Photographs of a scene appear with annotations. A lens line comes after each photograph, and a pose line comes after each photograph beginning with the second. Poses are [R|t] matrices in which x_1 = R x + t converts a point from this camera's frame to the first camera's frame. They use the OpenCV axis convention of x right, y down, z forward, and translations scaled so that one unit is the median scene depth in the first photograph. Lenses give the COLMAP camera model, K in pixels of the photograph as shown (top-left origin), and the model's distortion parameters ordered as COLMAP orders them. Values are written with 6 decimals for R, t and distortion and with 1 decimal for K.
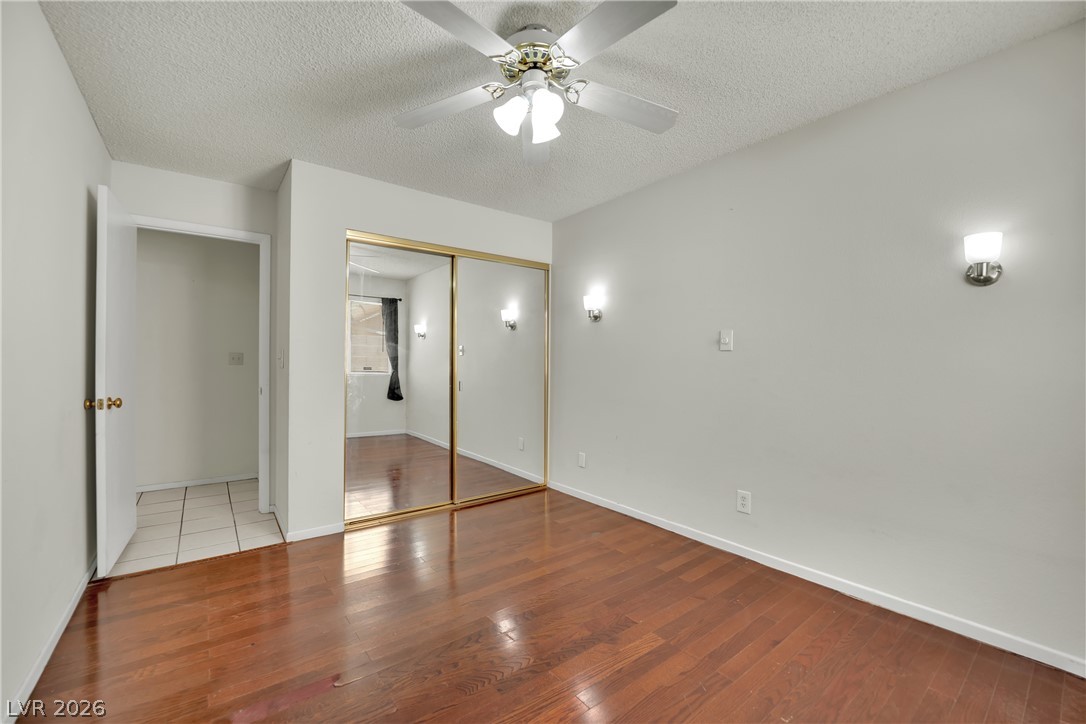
lens RADIAL K [[450.8, 0, 543.0], [0, 450.8, 362.0], [0, 0, 1]] dist [-0.000039, -0.000320]
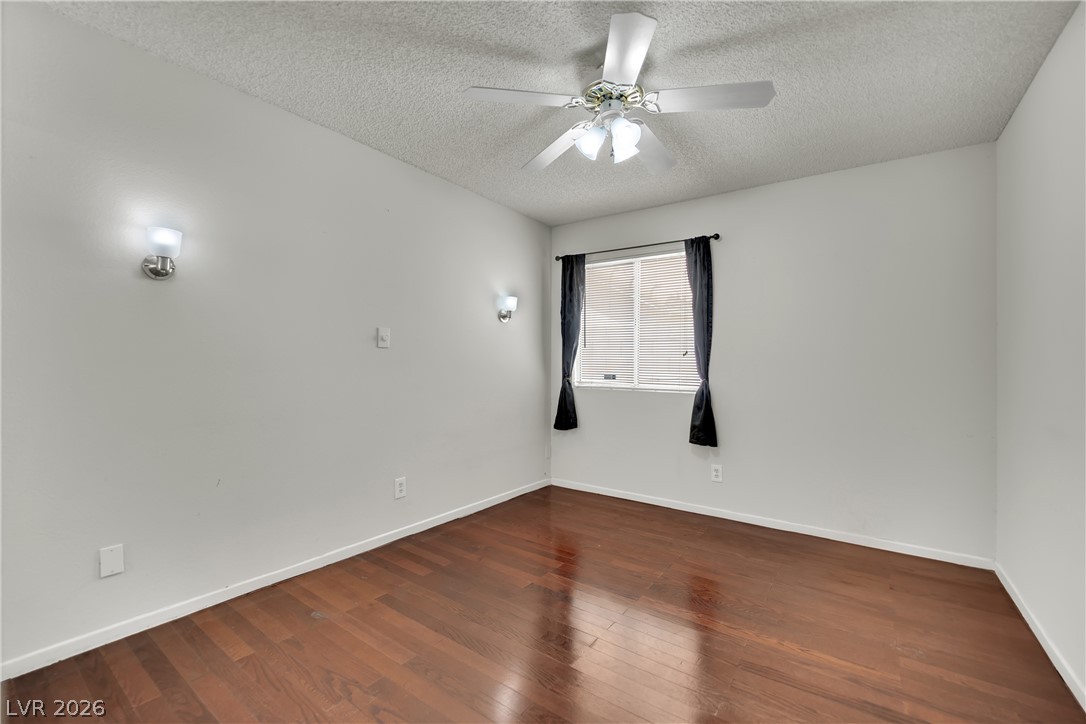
lens RADIAL K [[450.8, 0, 543.0], [0, 450.8, 362.0], [0, 0, 1]] dist [-0.000039, -0.000320]
pose [[-0.269757, -0.007212, 0.962901, -0.682382], [-0.007883, 0.999955, 0.005282, -0.000972], [-0.962896, -0.006166, -0.269802, 0.955538]]
